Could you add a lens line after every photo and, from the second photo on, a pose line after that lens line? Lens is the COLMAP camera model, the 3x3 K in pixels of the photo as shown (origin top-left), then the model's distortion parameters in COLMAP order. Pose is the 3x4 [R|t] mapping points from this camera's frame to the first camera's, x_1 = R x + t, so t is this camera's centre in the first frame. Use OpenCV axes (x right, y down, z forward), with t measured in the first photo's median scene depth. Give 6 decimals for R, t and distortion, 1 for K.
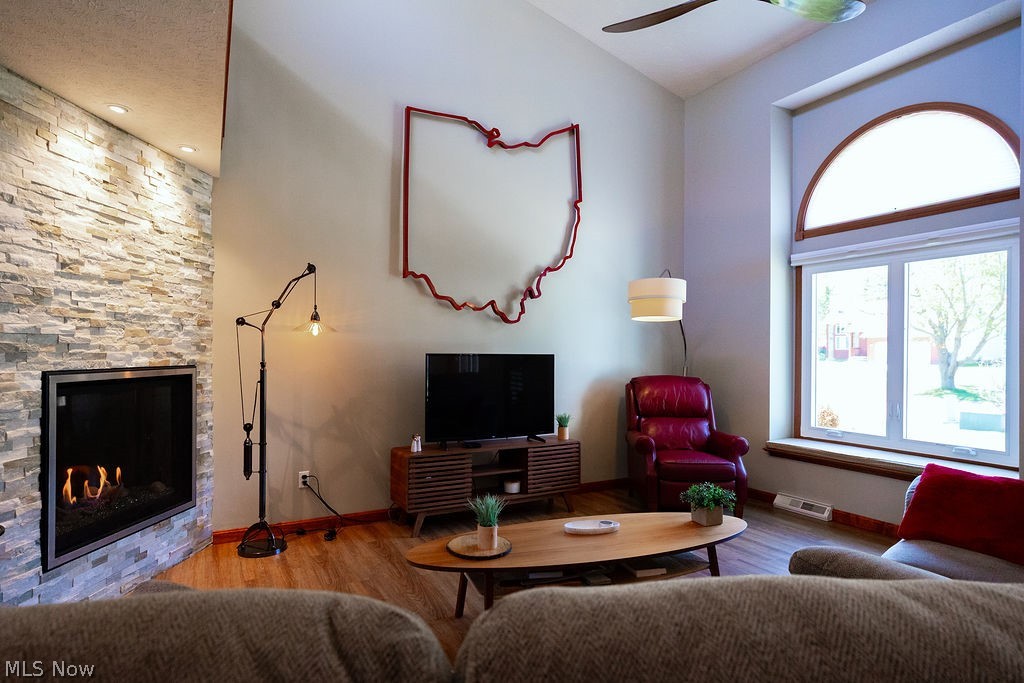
lens RADIAL K [[546.1, 0, 496.7], [0, 546.1, 345.3], [0, 0, 1]] dist [0.000887, -0.001656]
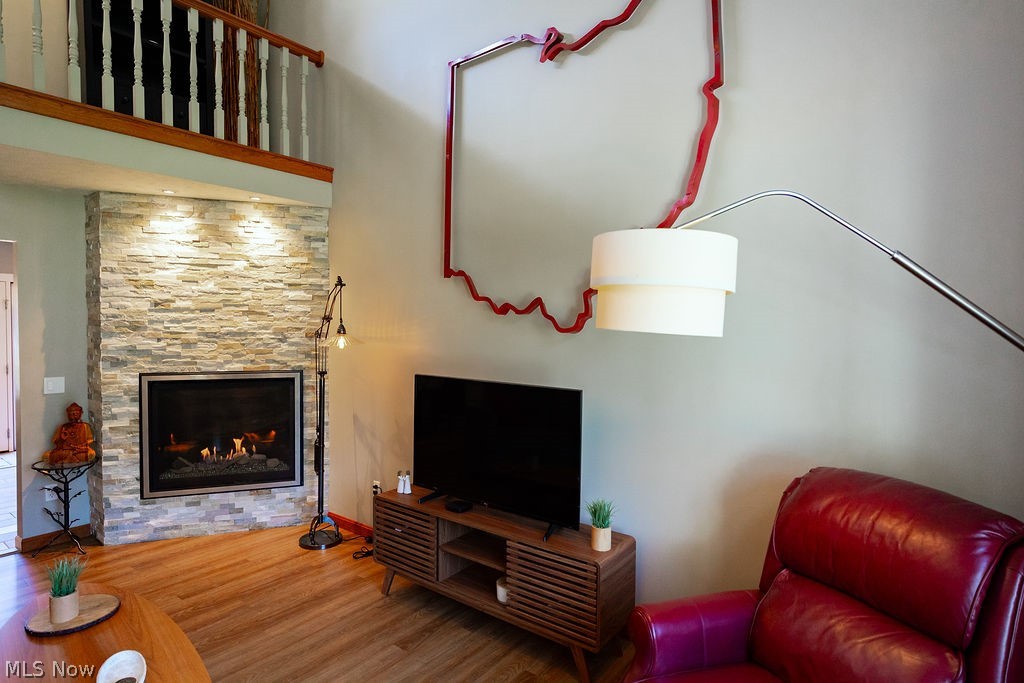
lens RADIAL K [[553.4, 0, 511.1], [0, 553.4, 335.0], [0, 0, 1]] dist [0.004496, -0.000877]
pose [[0.428653, 0.022927, -0.903178, 0.808385], [-0.001230, 0.999692, 0.024793, -0.077877], [0.903468, -0.009516, 0.428550, 0.955091]]
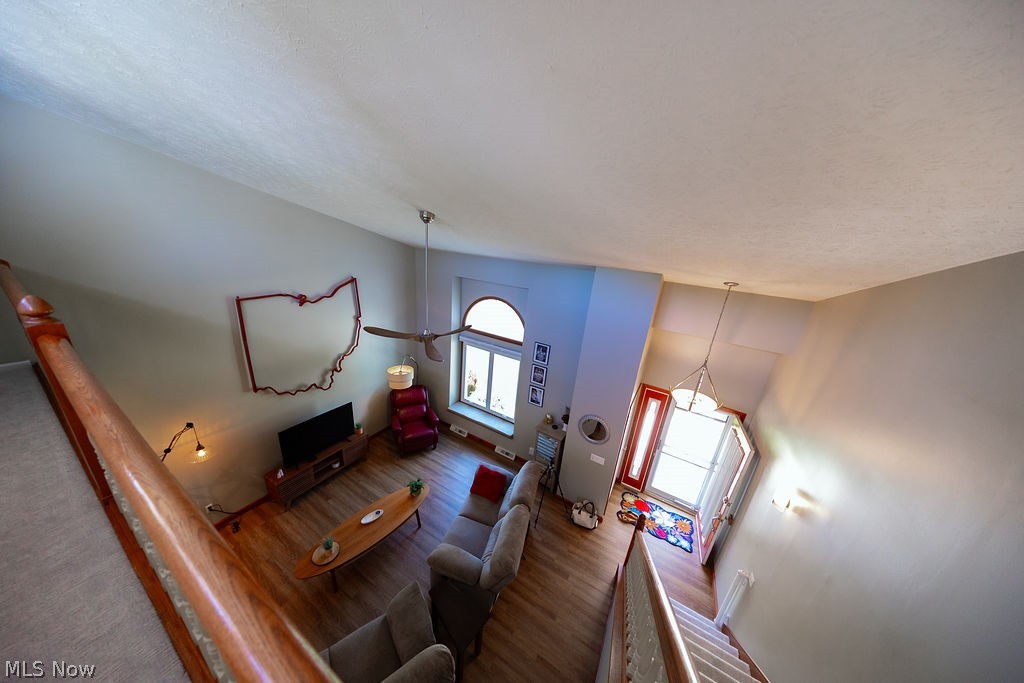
lens RADIAL K [[298.3, 0, 516.5], [0, 298.3, 337.6], [0, 0, 1]] dist [-0.002249, -0.000073]
pose [[0.834492, -0.105857, 0.540757, 0.053851], [-0.087732, 0.943330, 0.320051, -0.903239], [-0.543991, -0.314522, 0.777914, -0.248514]]
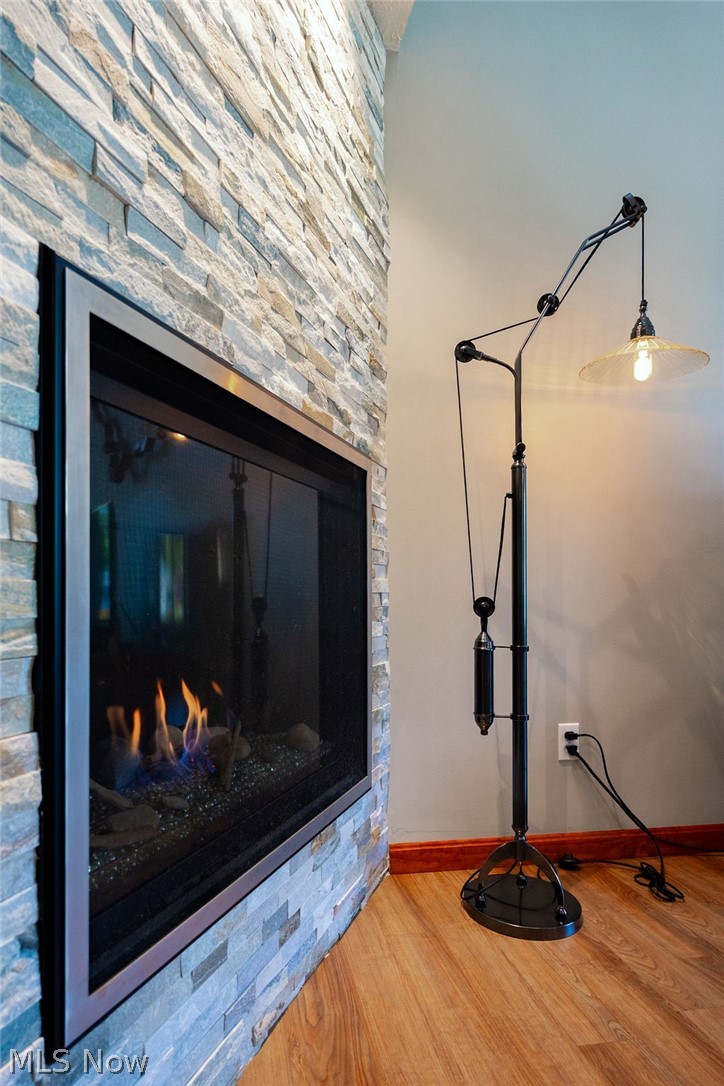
lens RADIAL K [[610.0, 0, 331.7], [0, 610.0, 595.3], [0, 0, 1]] dist [0.001016, -0.000646]
pose [[0.951298, -0.001236, -0.308269, -0.463040], [0.002940, 0.999983, 0.005063, 0.152003], [0.308258, -0.005722, 0.951286, 0.578052]]
